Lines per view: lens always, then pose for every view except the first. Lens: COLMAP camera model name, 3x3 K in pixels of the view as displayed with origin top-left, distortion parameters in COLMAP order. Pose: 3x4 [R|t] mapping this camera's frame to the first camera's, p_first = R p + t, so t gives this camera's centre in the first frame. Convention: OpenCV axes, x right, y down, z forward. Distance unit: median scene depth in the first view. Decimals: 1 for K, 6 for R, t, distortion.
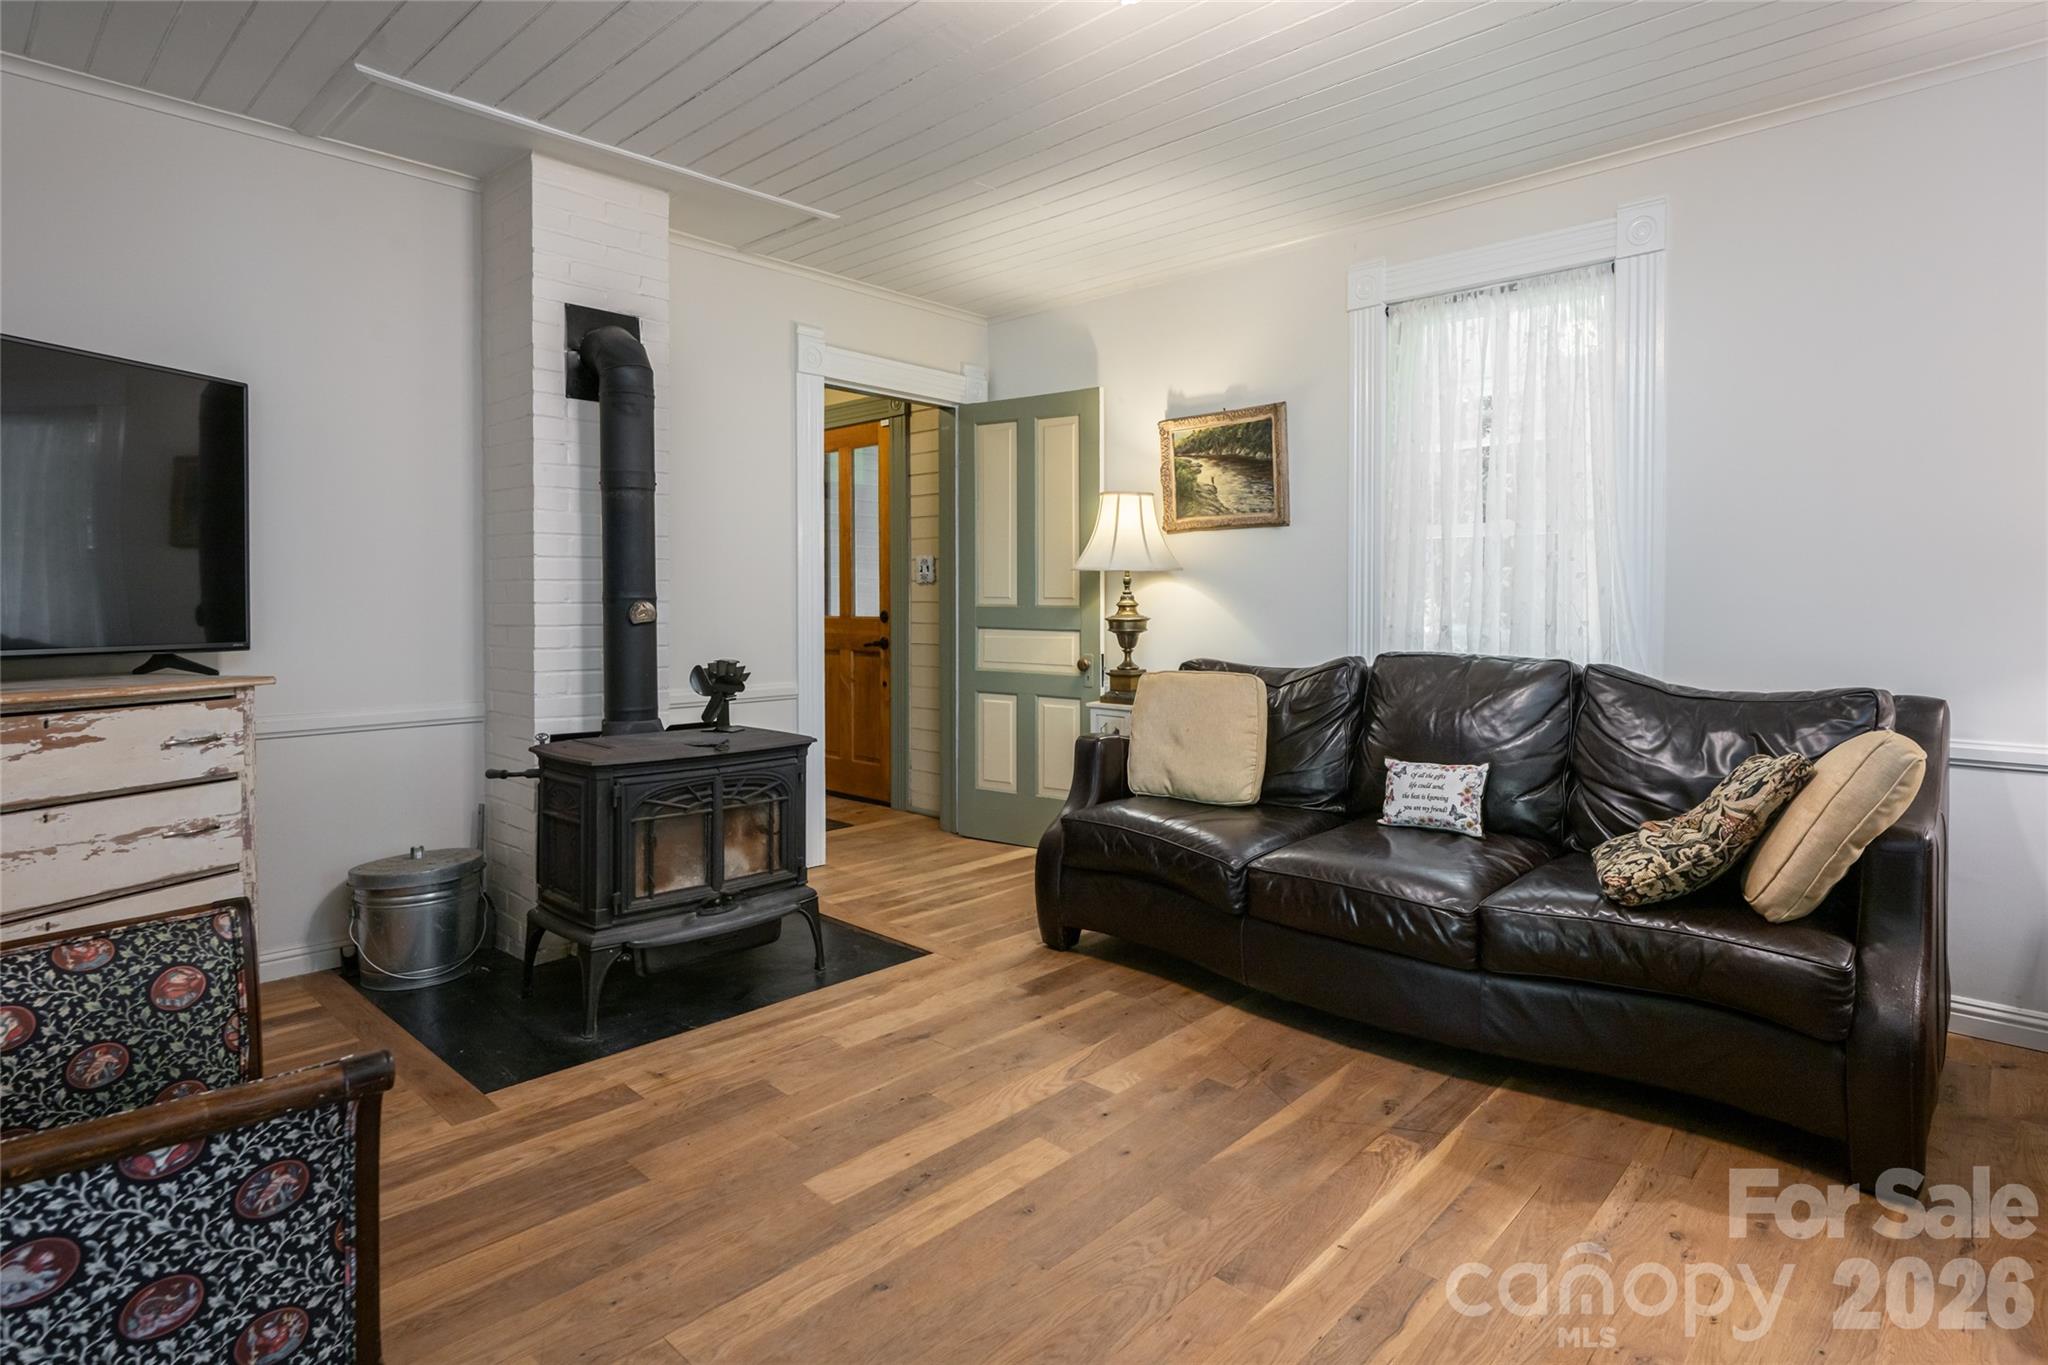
lens RADIAL K [[1115.4, 0, 1006.9], [0, 1115.4, 608.4], [0, 0, 1]] dist [0.000219, -0.000081]
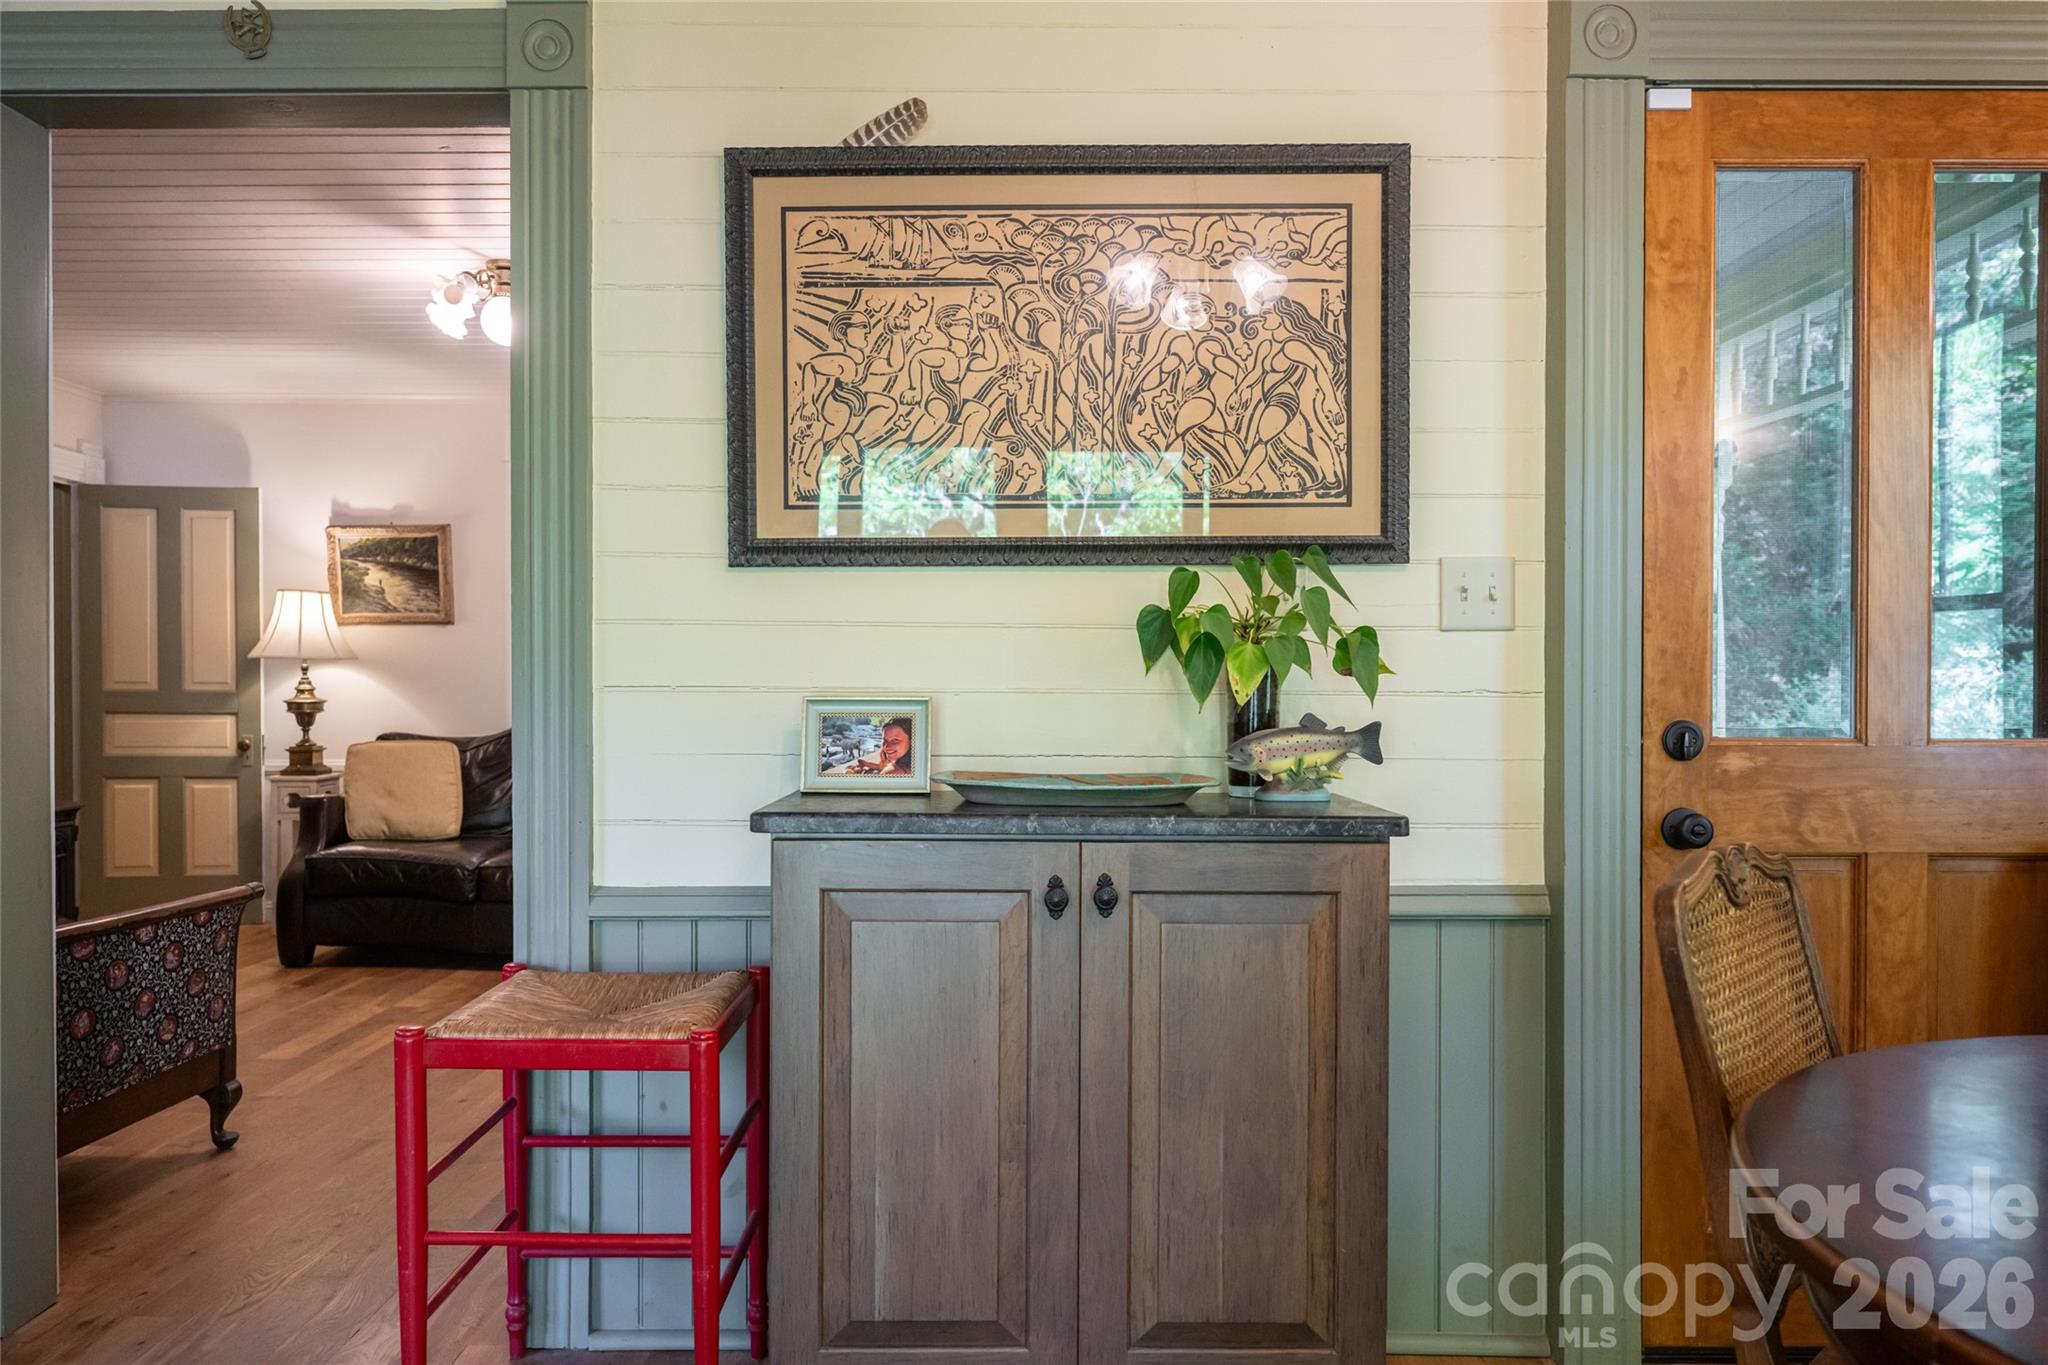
lens RADIAL K [[1374.0, 0, 1018.9], [0, 1374.0, 691.5], [0, 0, 1]] dist [0.005321, -0.000442]
pose [[0.719712, -0.002902, 0.694267, -0.338789], [0.006674, 0.999974, -0.002739, 0.008070], [-0.694241, 0.006605, 0.719713, -0.507437]]
